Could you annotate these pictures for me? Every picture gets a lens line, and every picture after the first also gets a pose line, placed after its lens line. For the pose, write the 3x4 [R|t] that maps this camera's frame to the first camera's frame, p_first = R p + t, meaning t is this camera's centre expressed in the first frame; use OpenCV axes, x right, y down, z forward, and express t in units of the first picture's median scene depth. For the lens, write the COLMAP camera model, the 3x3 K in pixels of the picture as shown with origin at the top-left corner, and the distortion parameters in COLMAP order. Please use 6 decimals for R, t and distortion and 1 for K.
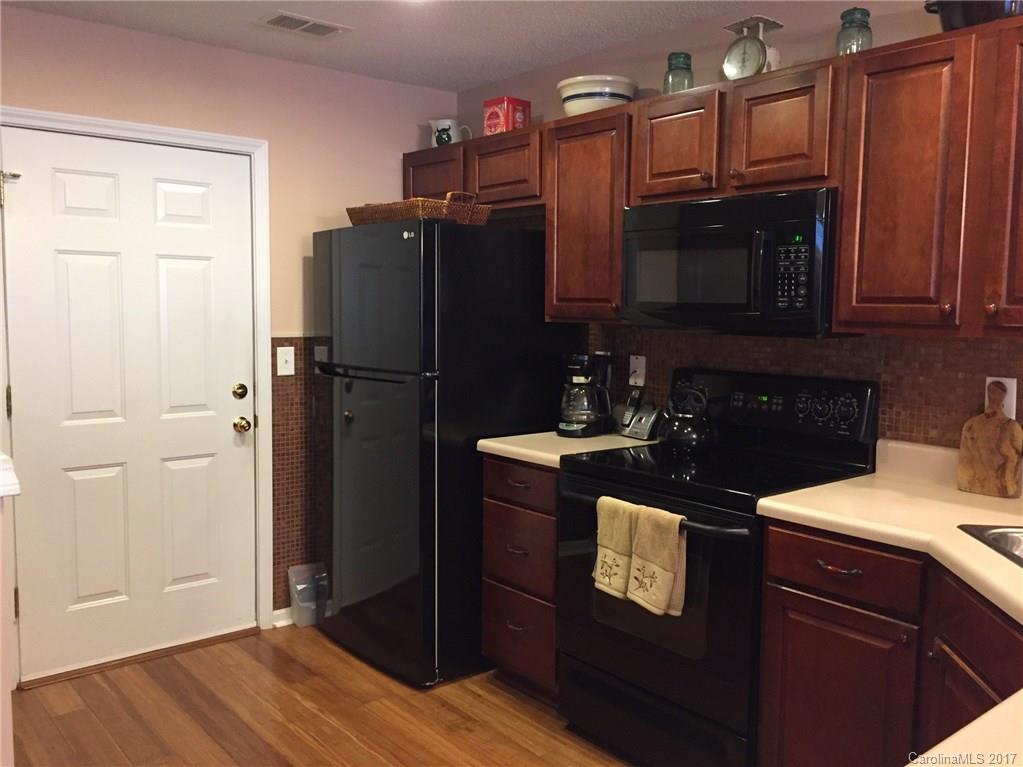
lens RADIAL K [[870.5, 0, 509.3], [0, 870.5, 384.7], [0, 0, 1]] dist [0.050737, -0.059202]
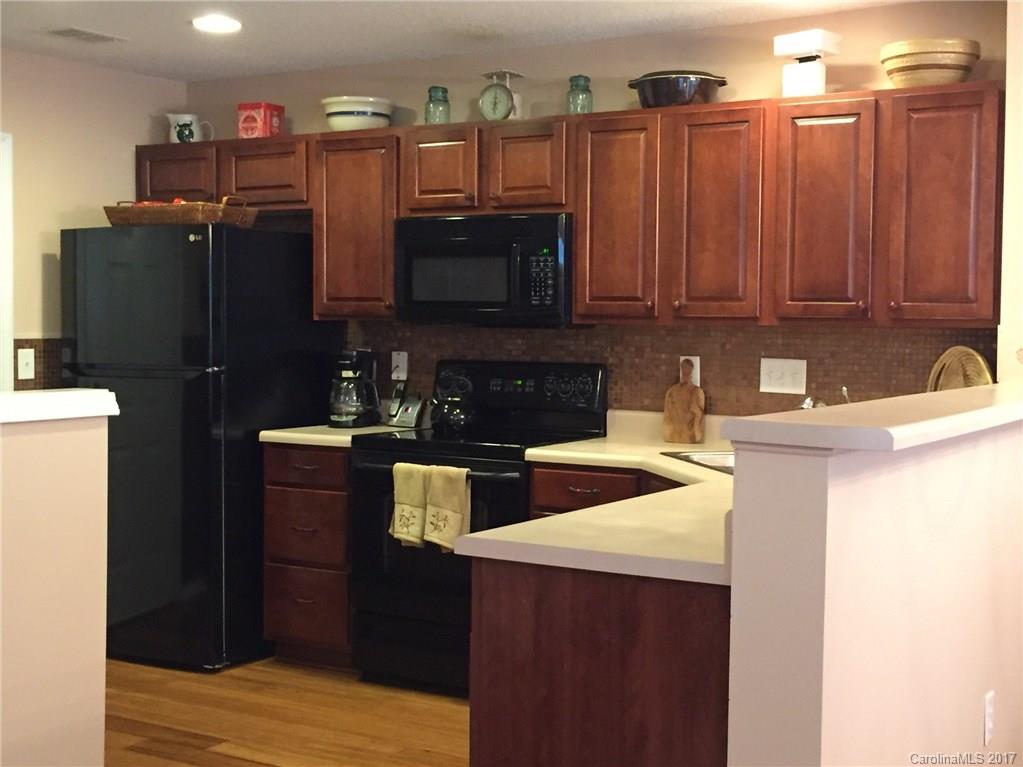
lens RADIAL K [[1413.5, 0, 511.7], [0, 1413.5, 383.7], [0, 0, 1]] dist [0.016622, 0.000000]
pose [[0.945196, -0.017338, 0.326043, -0.342157], [0.031452, 0.998780, -0.038067, 0.090633], [-0.324985, 0.046235, 0.944588, -0.806132]]
